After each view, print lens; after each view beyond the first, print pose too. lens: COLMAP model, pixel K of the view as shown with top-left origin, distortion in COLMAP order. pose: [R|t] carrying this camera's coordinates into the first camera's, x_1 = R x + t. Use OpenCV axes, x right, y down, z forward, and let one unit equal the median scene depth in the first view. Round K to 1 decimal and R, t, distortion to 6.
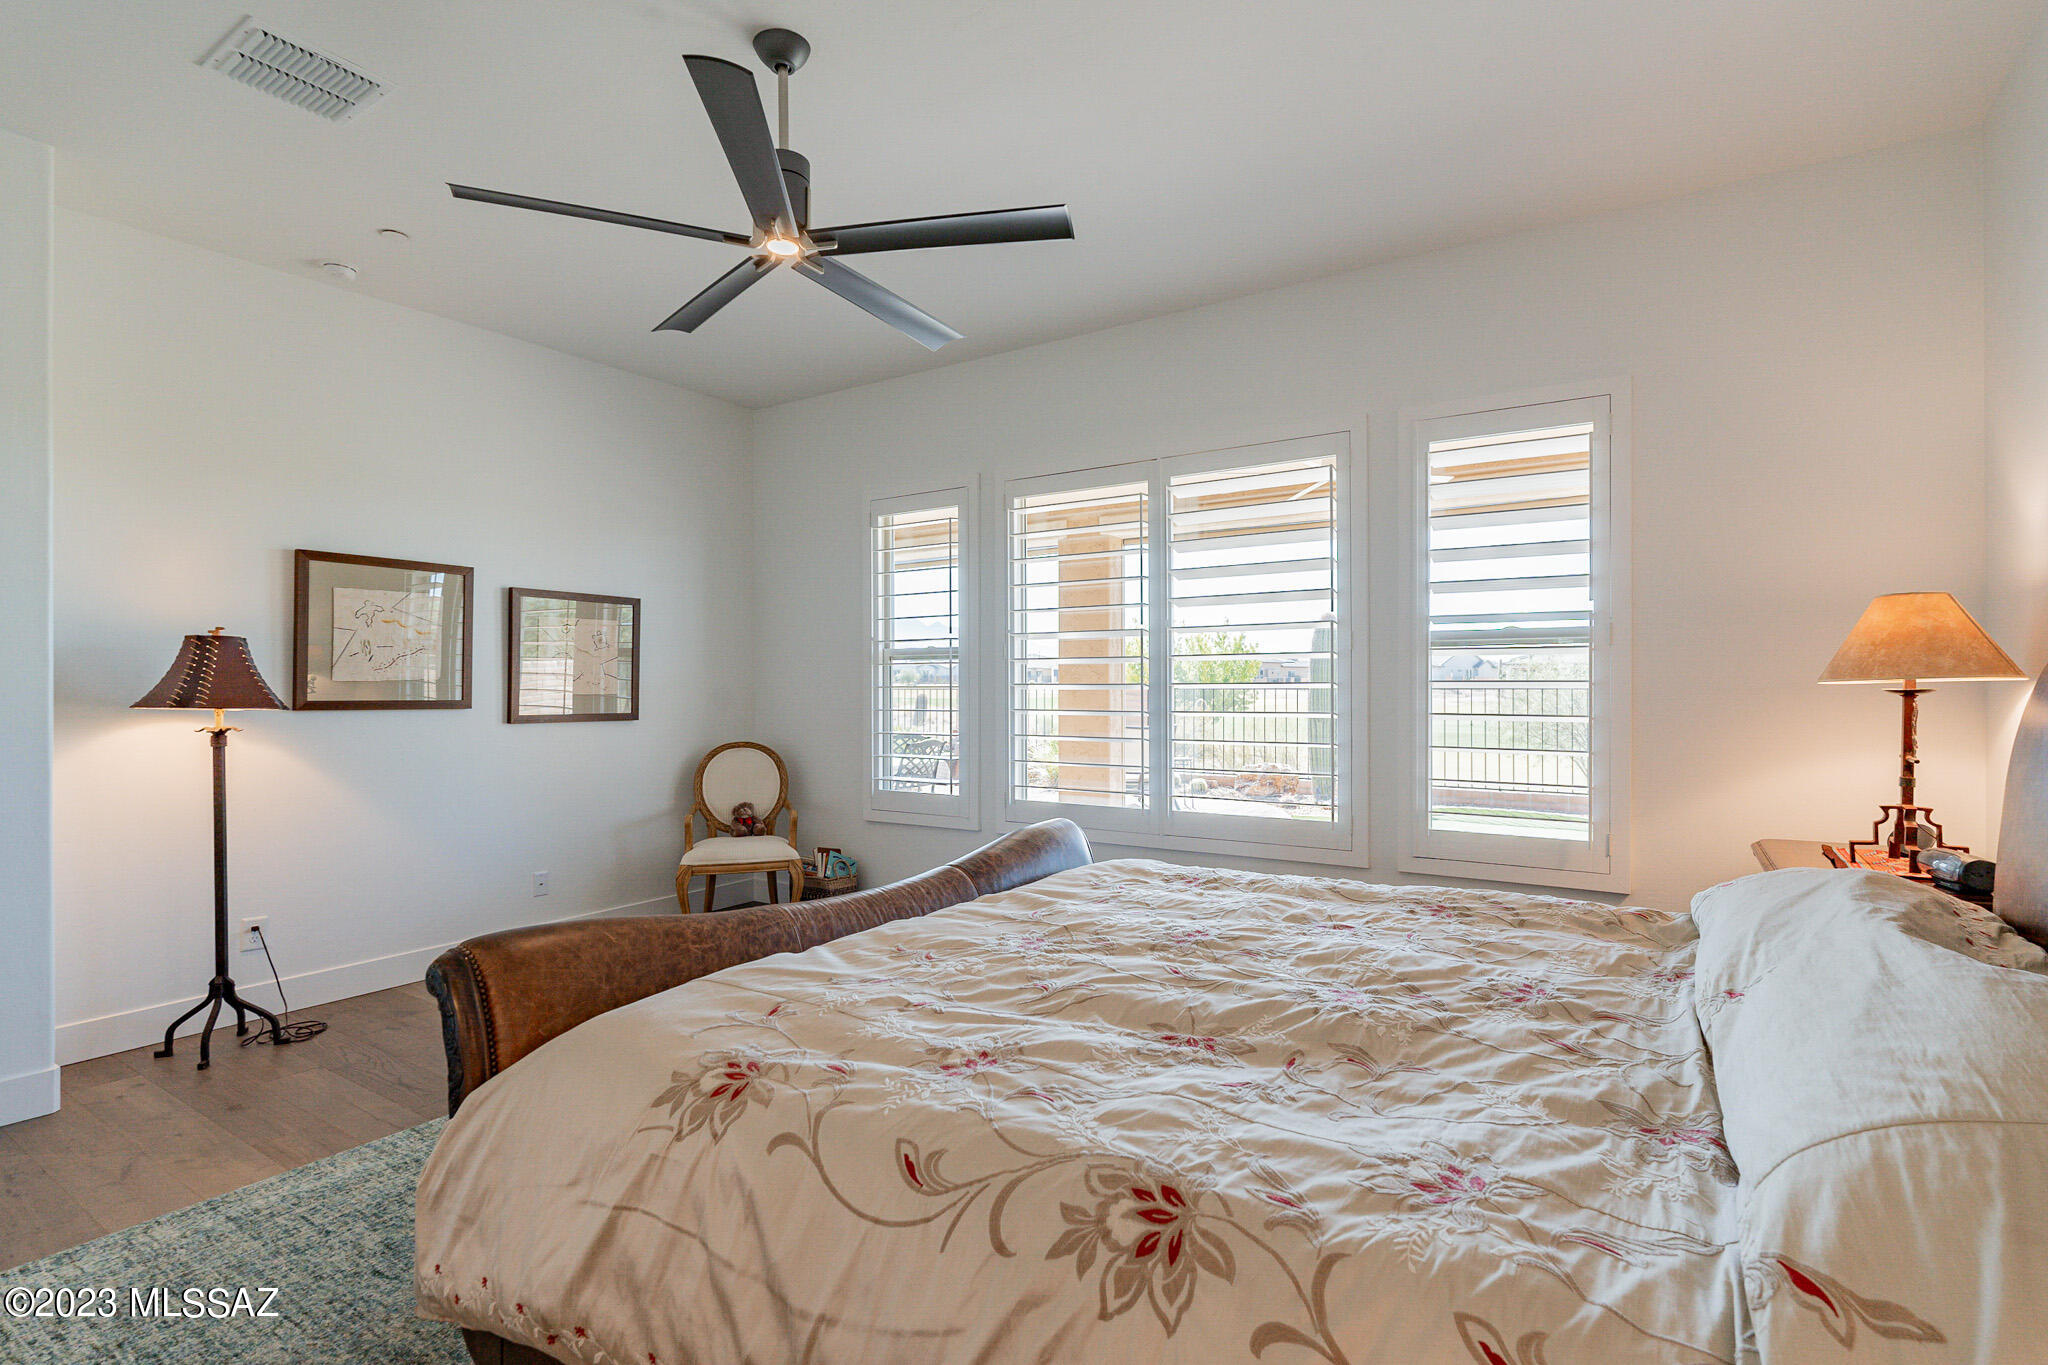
lens RADIAL K [[957.0, 0, 1024.2], [0, 957.0, 681.1], [0, 0, 1]] dist [0.003514, 0.000186]
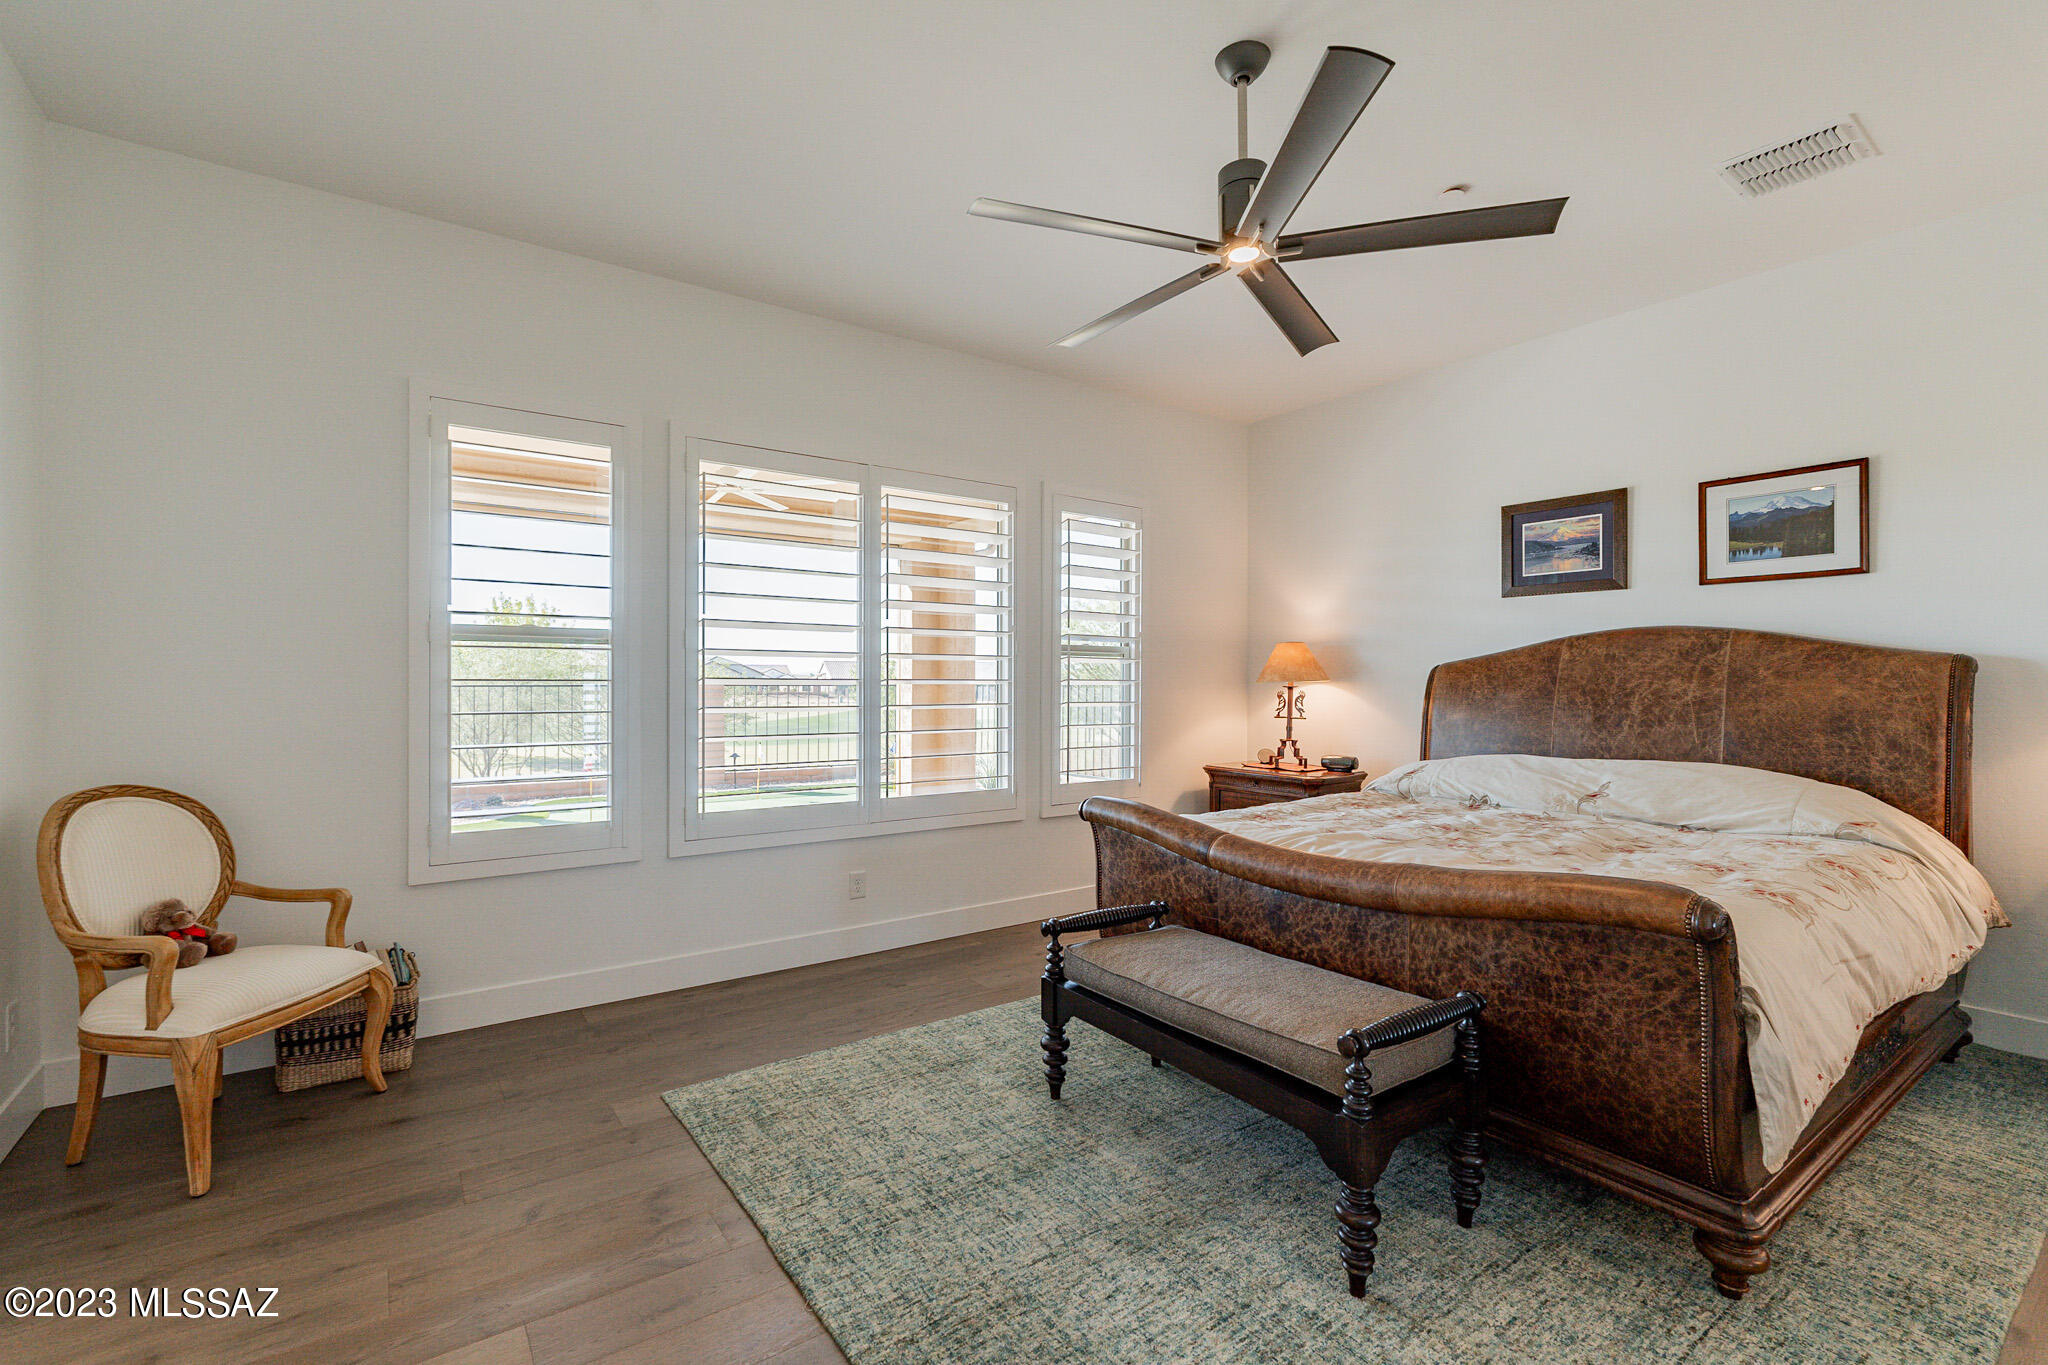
lens RADIAL K [[913.1, 0, 1025.7], [0, 913.1, 689.1], [0, 0, 1]] dist [-0.011959, 0.001249]
pose [[0.359864, 0.000638, 0.933004, -0.611987], [-0.011221, 0.999930, 0.003644, 0.006314], [-0.932937, -0.011780, 0.359847, 0.401128]]
